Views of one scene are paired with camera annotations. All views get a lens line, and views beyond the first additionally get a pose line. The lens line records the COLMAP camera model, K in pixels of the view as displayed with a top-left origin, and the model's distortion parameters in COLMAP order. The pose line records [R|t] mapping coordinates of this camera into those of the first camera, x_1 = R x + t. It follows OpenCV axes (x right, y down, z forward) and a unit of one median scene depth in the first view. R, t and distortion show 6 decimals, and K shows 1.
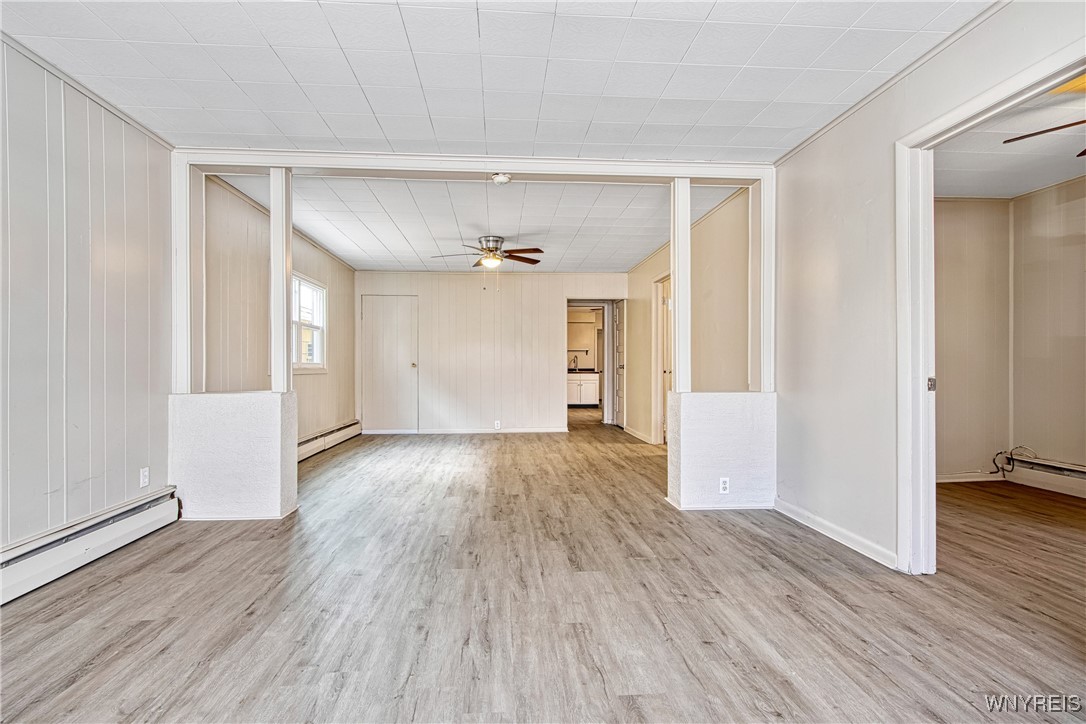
lens RADIAL K [[507.4, 0, 541.5], [0, 507.4, 364.8], [0, 0, 1]] dist [0.003787, 0.000851]
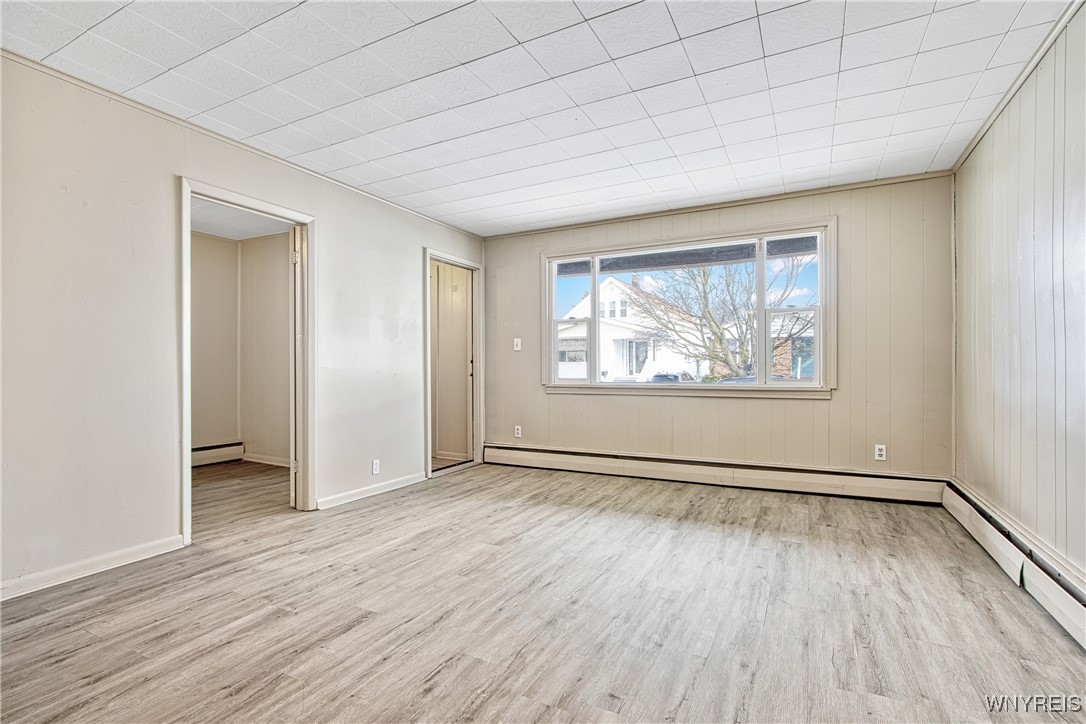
lens RADIAL K [[507.4, 0, 544.5], [0, 507.4, 365.8], [0, 0, 1]] dist [0.003787, 0.000851]
pose [[-0.839859, 0.005718, 0.542775, -0.676882], [0.004348, 0.999983, -0.003807, 0.003864], [-0.542788, -0.000837, -0.839869, 1.687459]]
